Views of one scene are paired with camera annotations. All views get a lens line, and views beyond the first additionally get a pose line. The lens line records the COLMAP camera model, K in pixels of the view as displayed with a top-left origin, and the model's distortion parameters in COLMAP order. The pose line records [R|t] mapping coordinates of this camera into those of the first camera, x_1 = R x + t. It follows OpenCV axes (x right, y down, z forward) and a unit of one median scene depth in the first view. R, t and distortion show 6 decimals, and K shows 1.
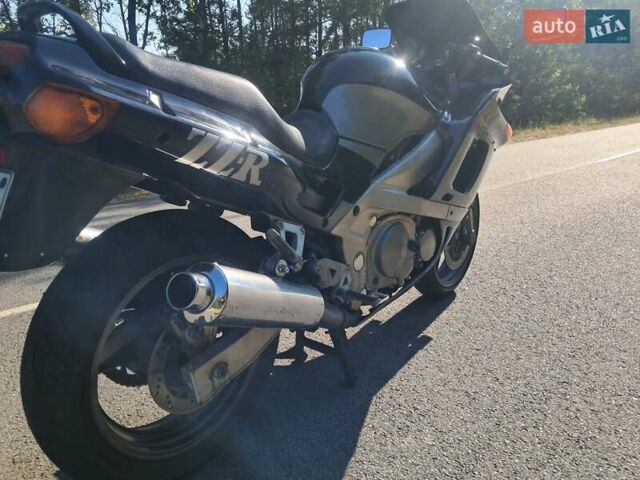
lens RADIAL K [[494.1, 0, 316.9], [0, 494.1, 242.1], [0, 0, 1]] dist [0.006119, 0.002039]
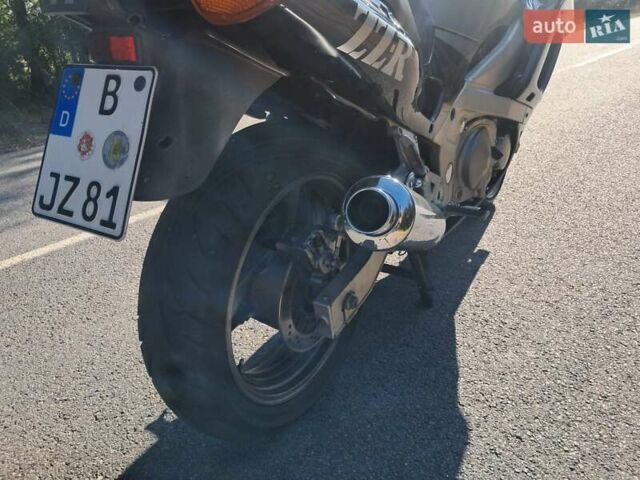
lens RADIAL K [[498.5, 0, 317.4], [0, 498.5, 235.8], [0, 0, 1]] dist [0.002831, -0.001615]
pose [[0.993443, -0.072763, 0.088183, -0.246124], [0.060004, 0.988392, 0.139575, 0.011764], [-0.097315, -0.133368, 0.986277, 0.104895]]
